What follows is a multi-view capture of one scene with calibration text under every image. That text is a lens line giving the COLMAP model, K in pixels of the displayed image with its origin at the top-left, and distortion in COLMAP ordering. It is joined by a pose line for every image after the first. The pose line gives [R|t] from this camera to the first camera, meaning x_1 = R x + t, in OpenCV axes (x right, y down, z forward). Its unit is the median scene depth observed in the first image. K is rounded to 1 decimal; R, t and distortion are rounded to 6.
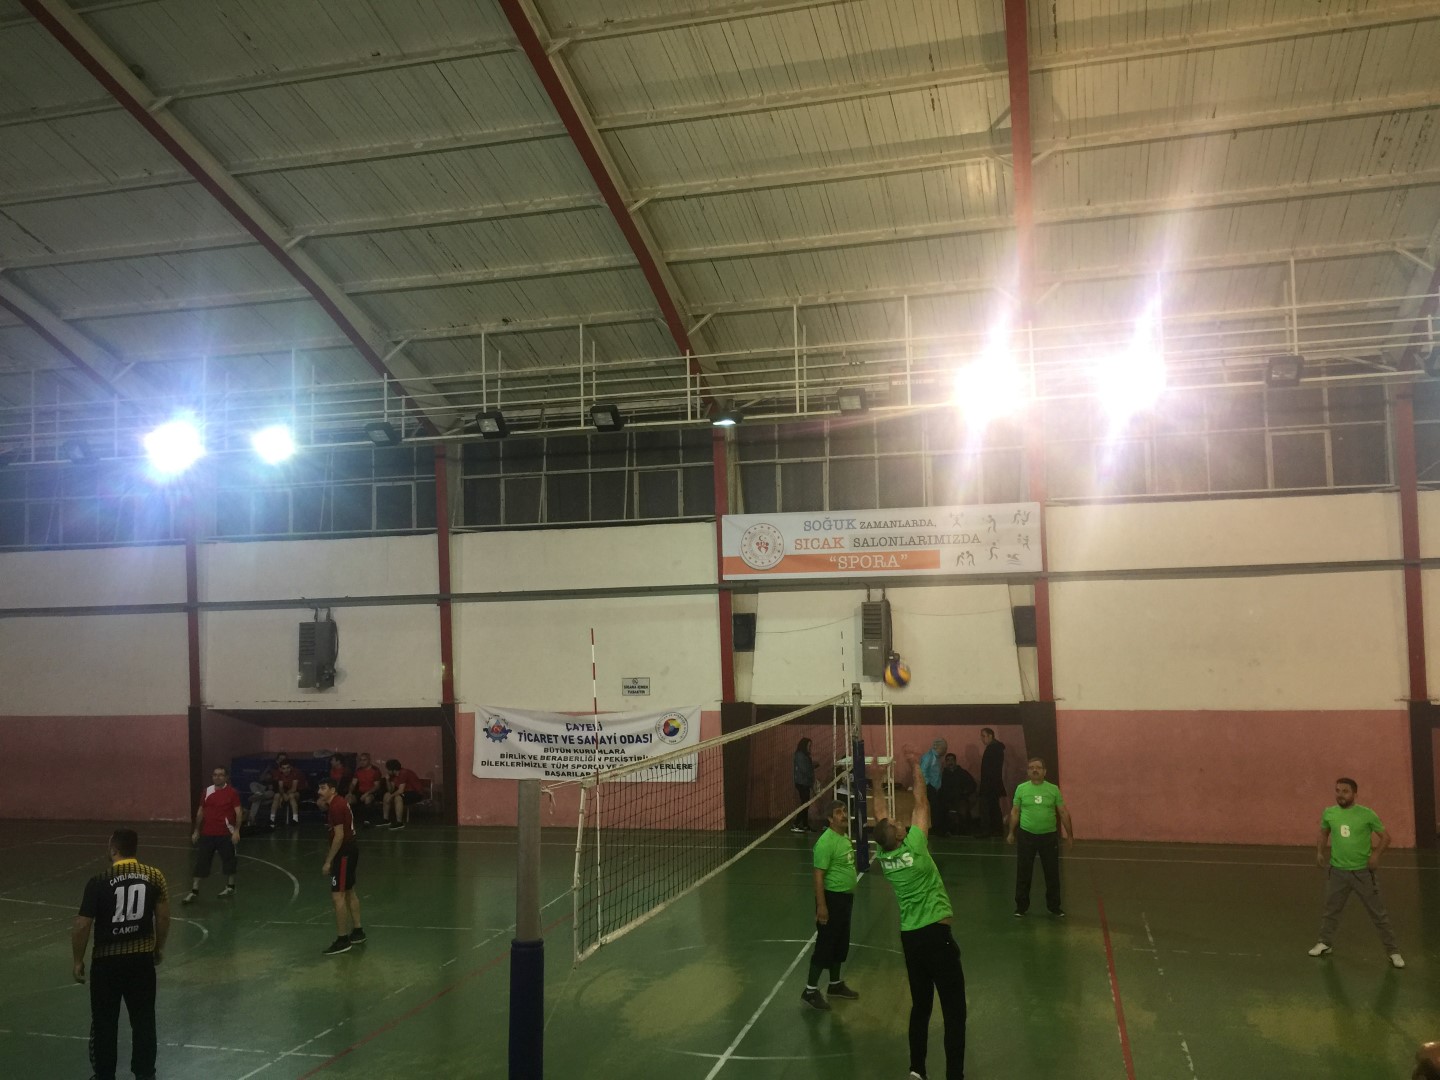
lens RADIAL K [[1265.1, 0, 683.7], [0, 1265.1, 511.4], [0, 0, 1]] dist [0.080693, -0.112954]
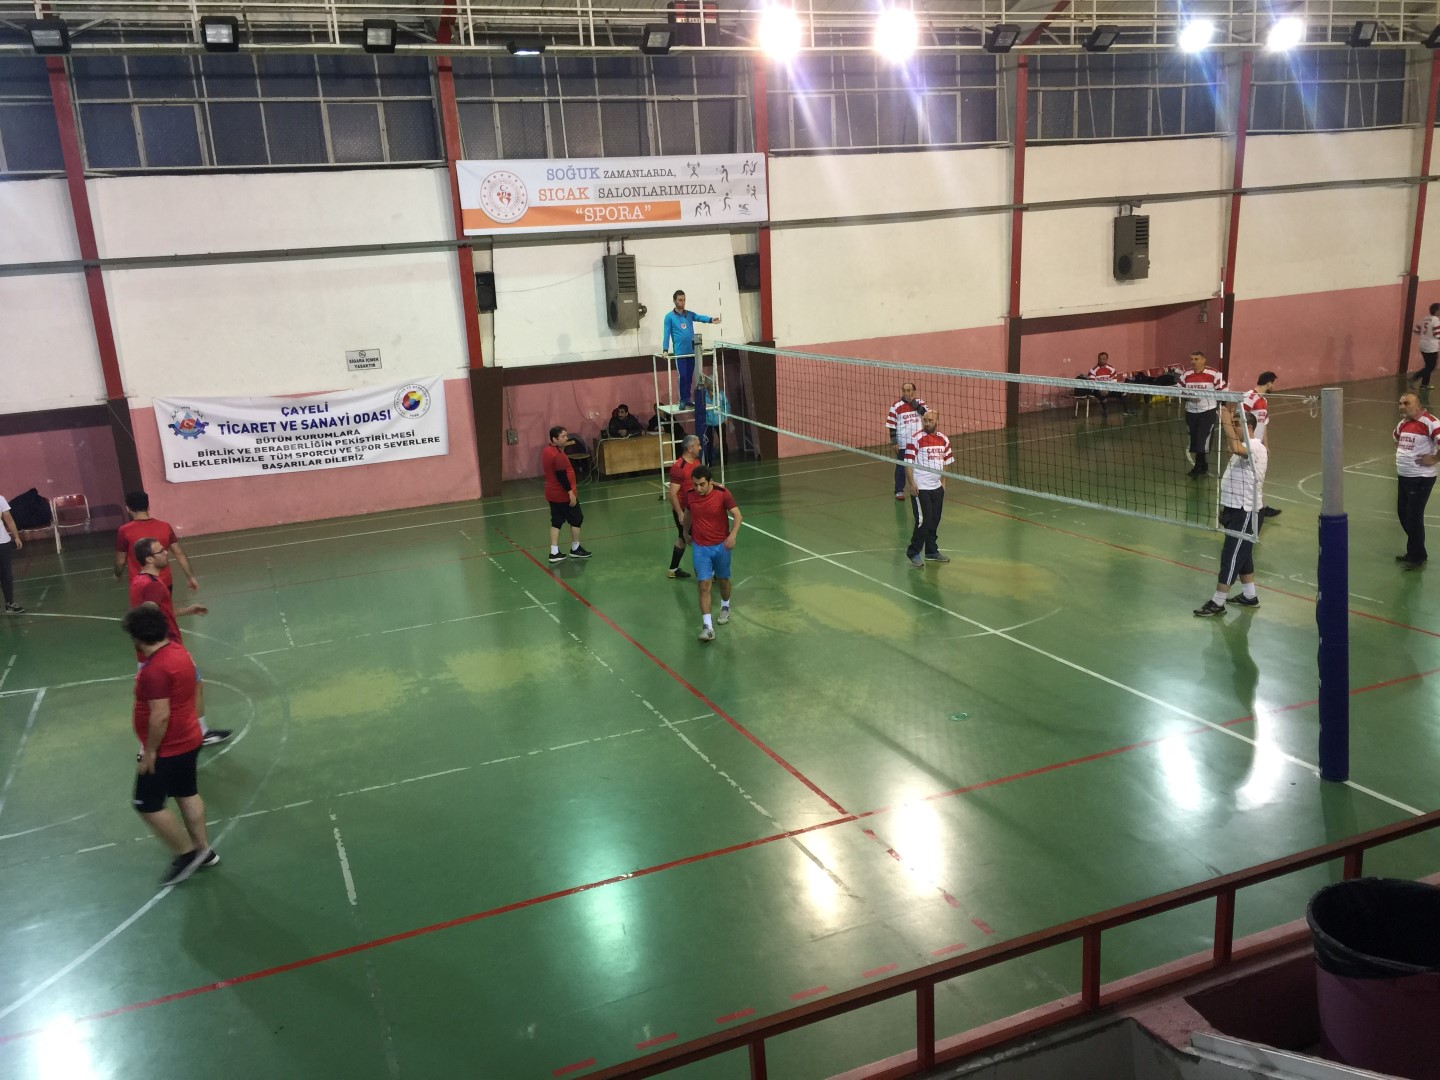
lens RADIAL K [[1265.1, 0, 708.3], [0, 1265.1, 551.4], [0, 0, 1]] dist [0.080693, -0.112954]
pose [[0.780088, -0.171265, 0.601773, -0.423574], [-0.014834, 0.956473, 0.291443, 0.001600], [-0.625494, -0.236278, 0.743593, 0.147974]]
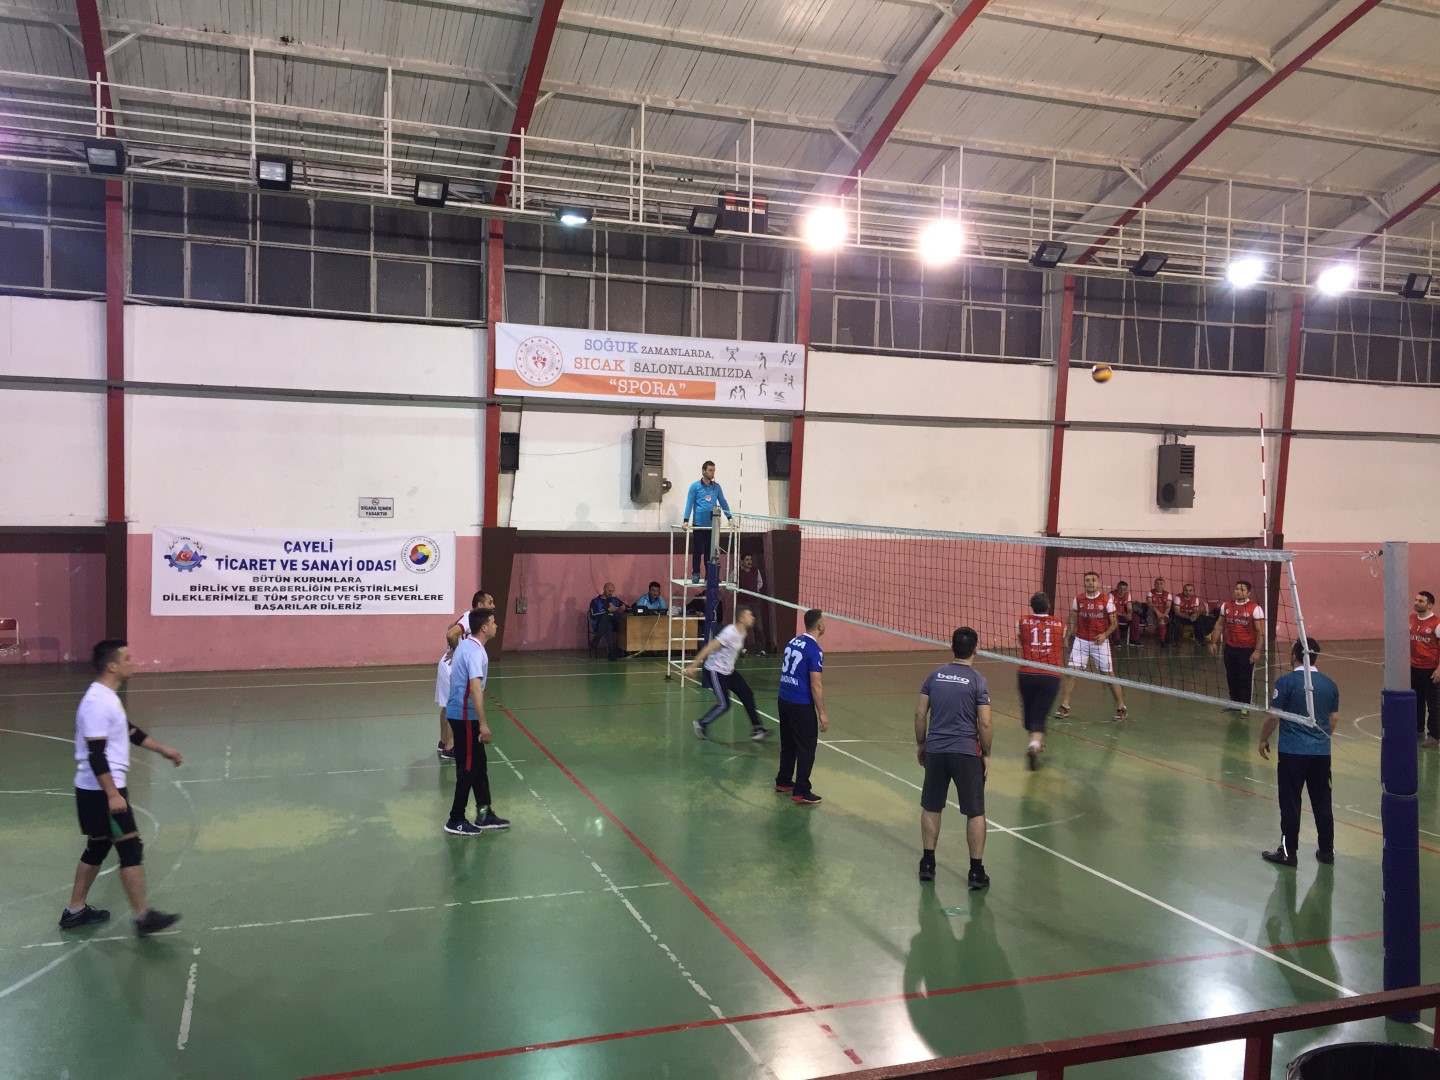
lens RADIAL K [[1265.1, 0, 706.6], [0, 1265.1, 524.9], [0, 0, 1]] dist [0.080693, -0.112954]
pose [[0.806918, 0.022046, 0.590251, -0.380710], [-0.098086, 0.990430, 0.097098, 0.043578], [-0.582462, -0.136246, 0.801358, 0.165677]]
